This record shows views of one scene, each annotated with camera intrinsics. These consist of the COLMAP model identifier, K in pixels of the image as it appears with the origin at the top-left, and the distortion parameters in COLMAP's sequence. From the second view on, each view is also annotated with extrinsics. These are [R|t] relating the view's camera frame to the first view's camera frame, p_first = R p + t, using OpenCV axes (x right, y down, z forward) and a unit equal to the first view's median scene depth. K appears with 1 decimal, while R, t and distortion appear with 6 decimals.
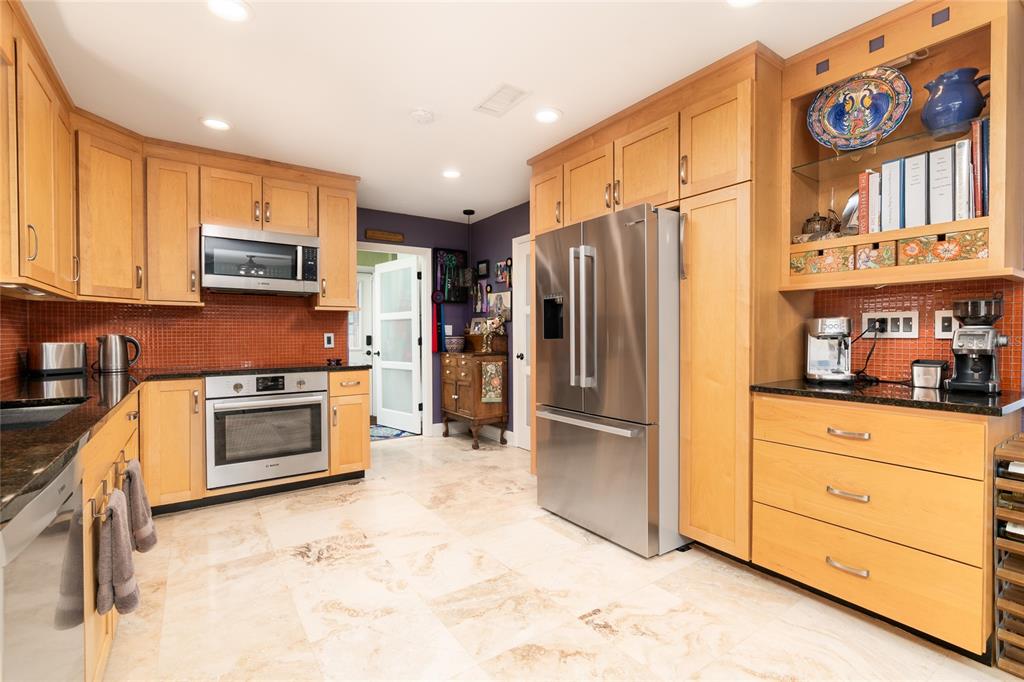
lens RADIAL K [[464.9, 0, 515.3], [0, 464.9, 339.6], [0, 0, 1]] dist [-0.010876, 0.002794]
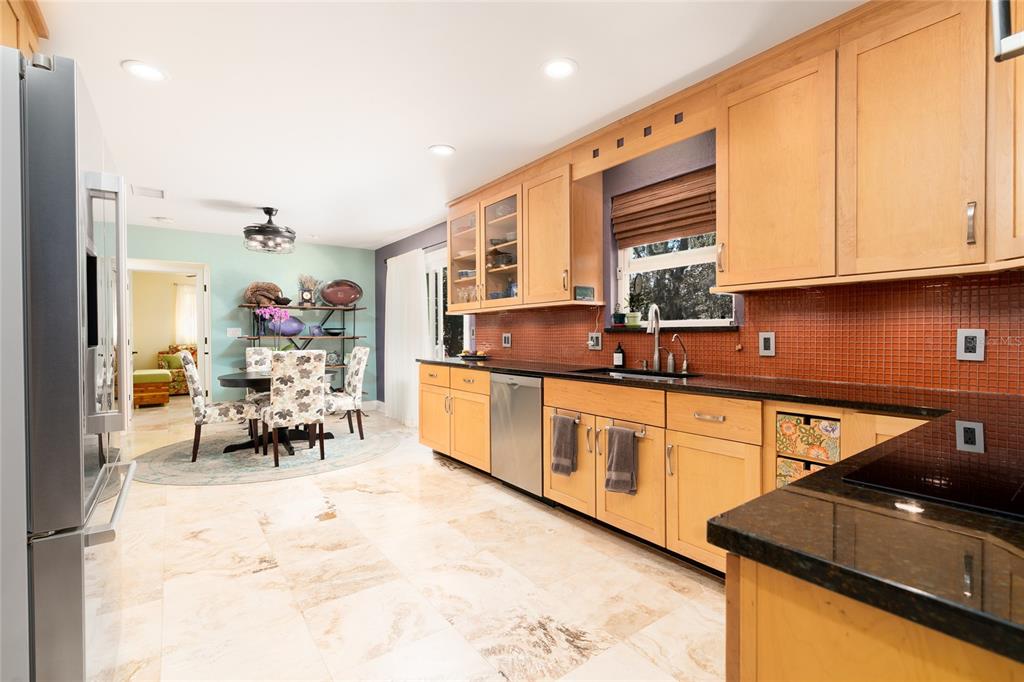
lens RADIAL K [[464.9, 0, 517.5], [0, 464.9, 341.4], [0, 0, 1]] dist [-0.010876, 0.002794]
pose [[-0.999335, 0.008320, -0.035499, -0.306635], [0.007373, 0.999615, 0.026735, -0.014956], [0.035708, 0.026456, -0.999012, 1.494619]]
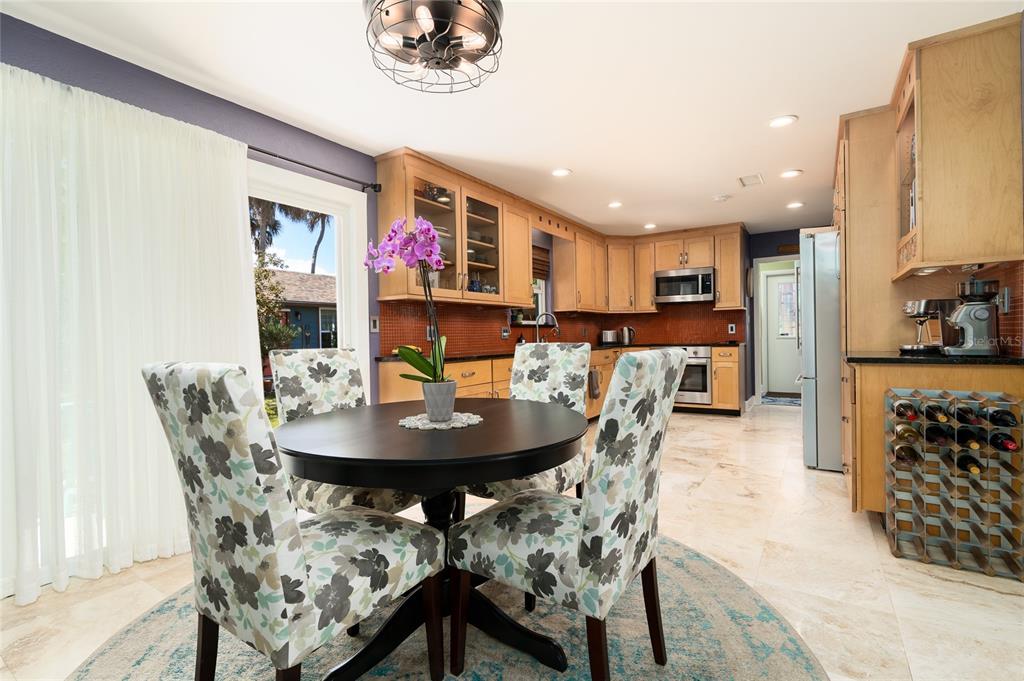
lens RADIAL K [[464.9, 0, 511.4], [0, 464.9, 336.4], [0, 0, 1]] dist [-0.010876, 0.002794]
pose [[0.368311, -0.001441, -0.929701, 1.119479], [0.005093, 0.999987, 0.000468, 0.032532], [0.929689, -0.004907, 0.368314, -0.378626]]
